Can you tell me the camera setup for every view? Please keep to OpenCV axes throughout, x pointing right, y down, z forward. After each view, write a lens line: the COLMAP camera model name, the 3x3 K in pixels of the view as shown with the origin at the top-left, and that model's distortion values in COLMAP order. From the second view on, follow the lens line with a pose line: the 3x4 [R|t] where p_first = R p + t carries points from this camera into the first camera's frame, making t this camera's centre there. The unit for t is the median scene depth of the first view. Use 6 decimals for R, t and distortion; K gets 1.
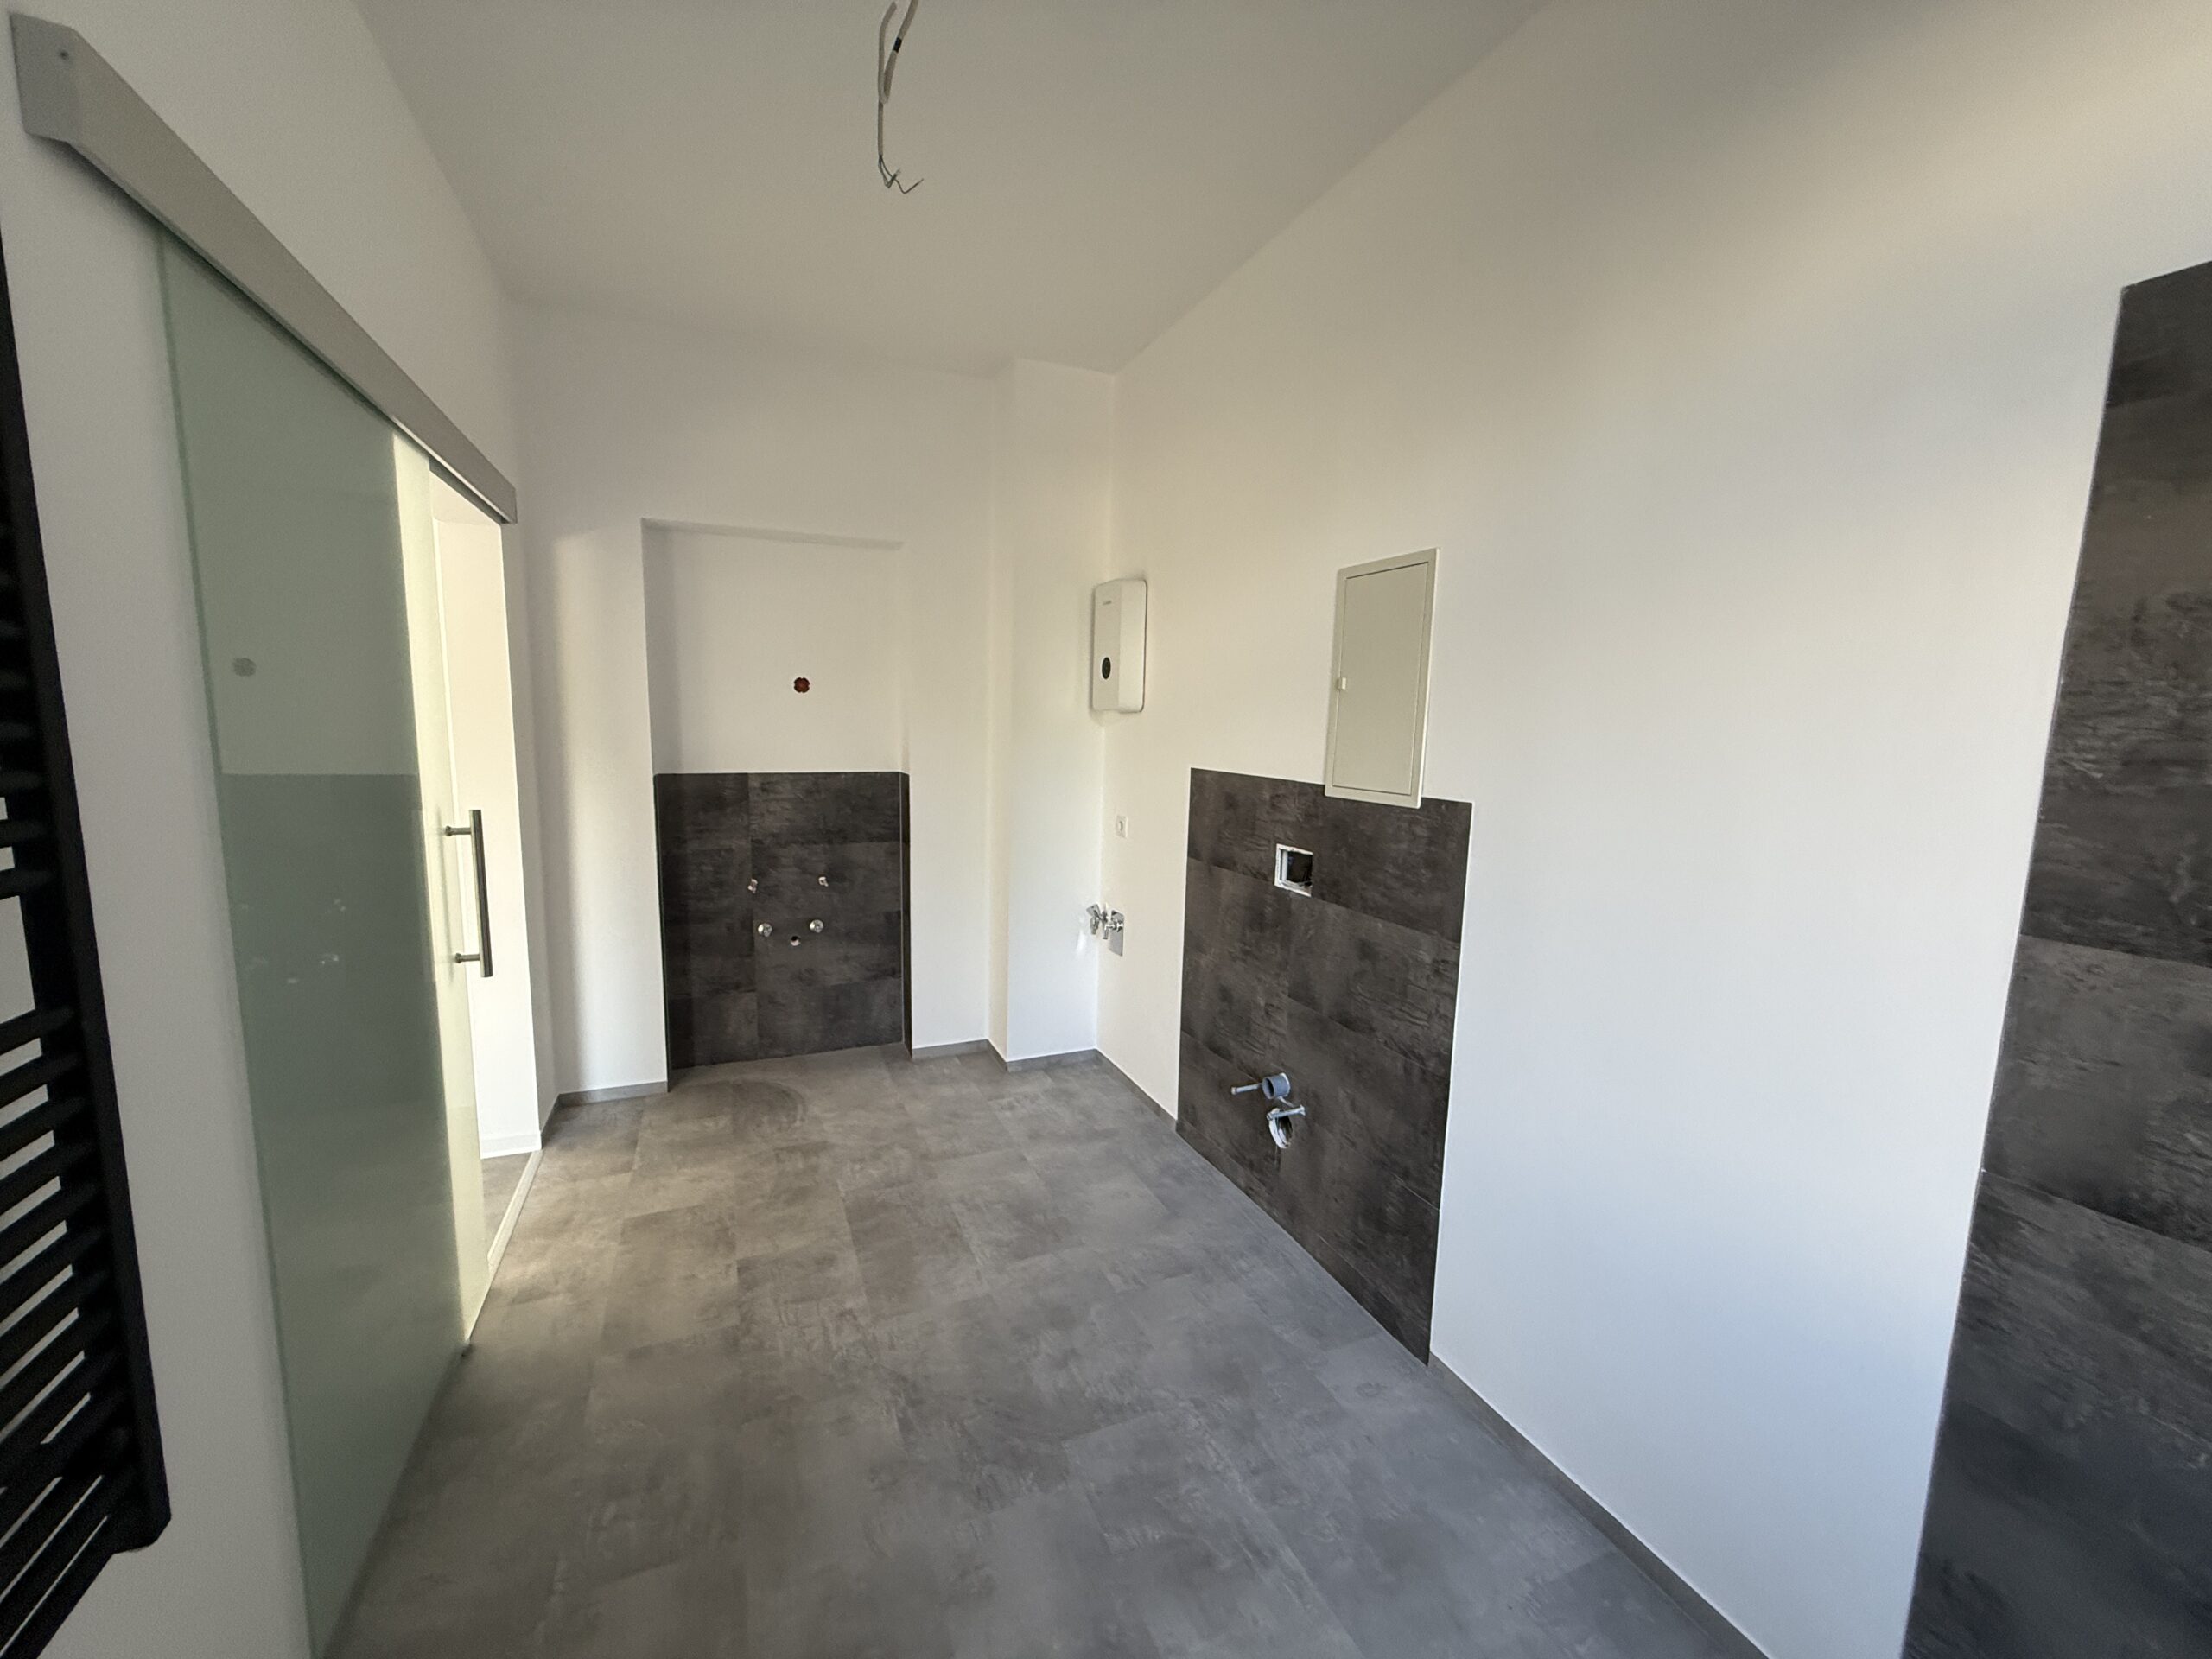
lens RADIAL K [[884.4, 0, 1105.9], [0, 884.4, 835.9], [0, 0, 1]] dist [0.001235, -0.000008]
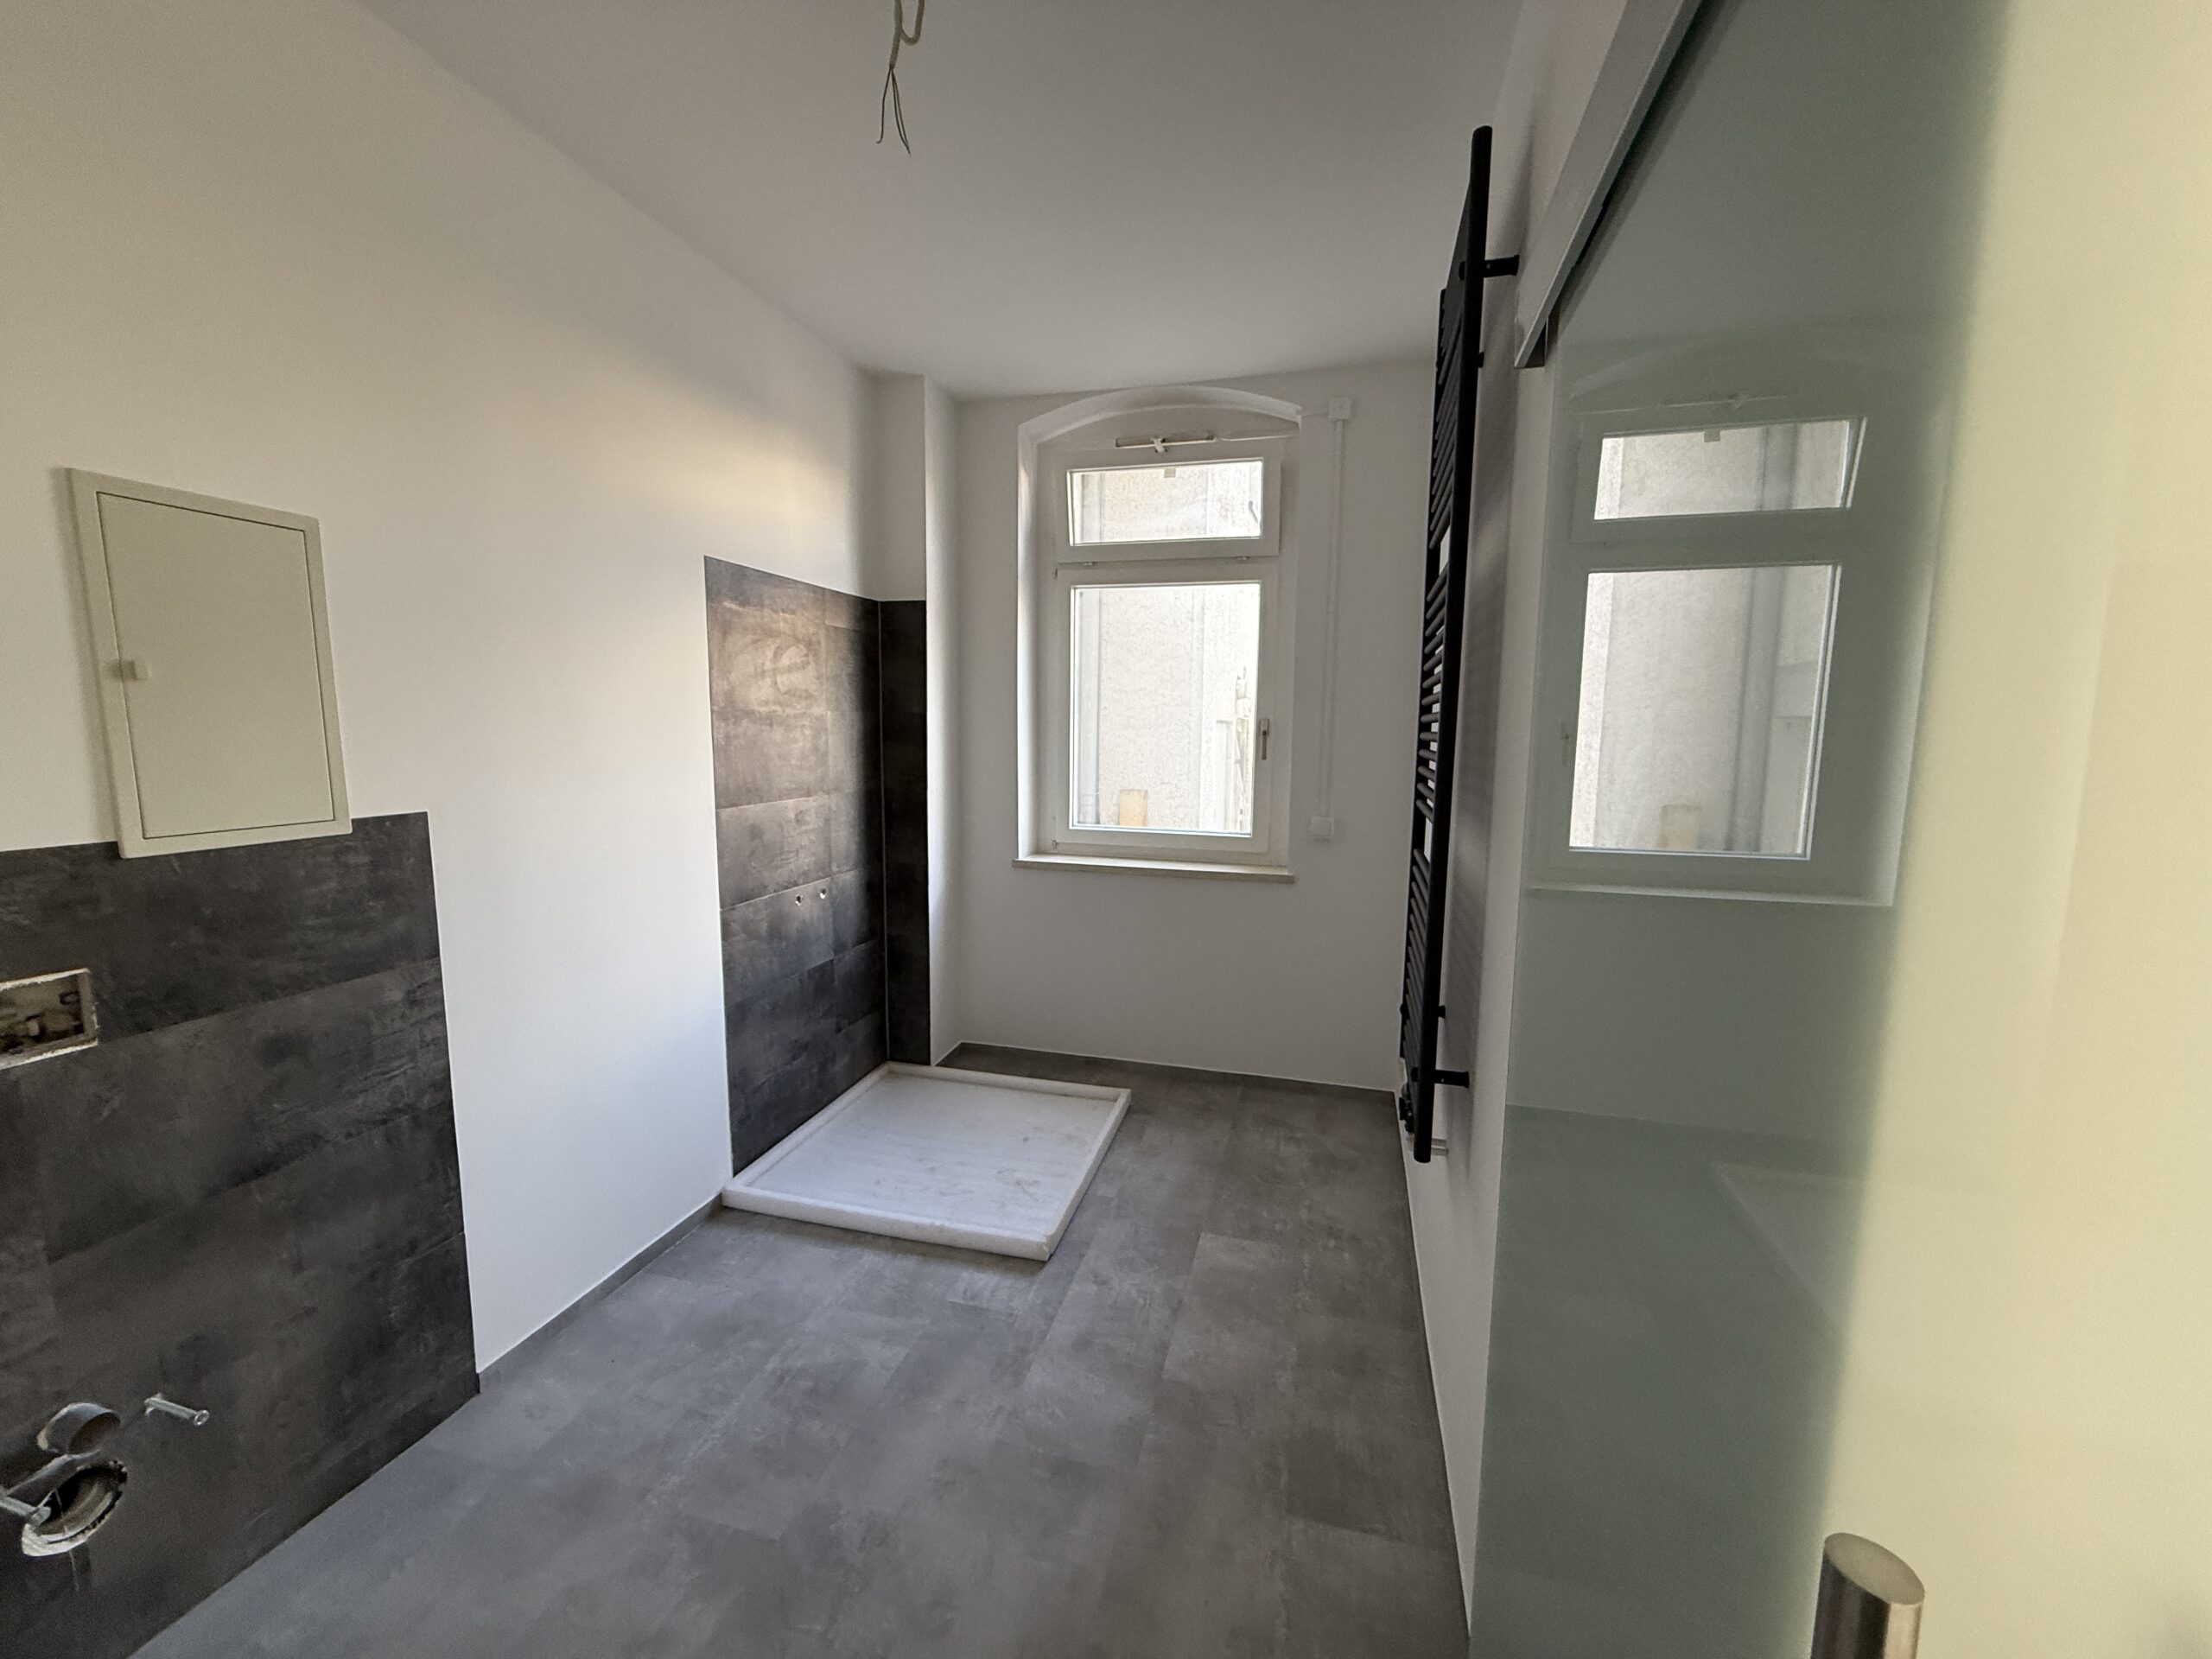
lens RADIAL K [[884.4, 0, 1107.0], [0, 884.4, 833.4], [0, 0, 1]] dist [0.001235, -0.000008]
pose [[-0.786826, -0.104379, 0.608284, -0.705953], [0.056213, 0.969378, 0.239054, -0.188040], [-0.614609, 0.222287, -0.756864, 1.178559]]
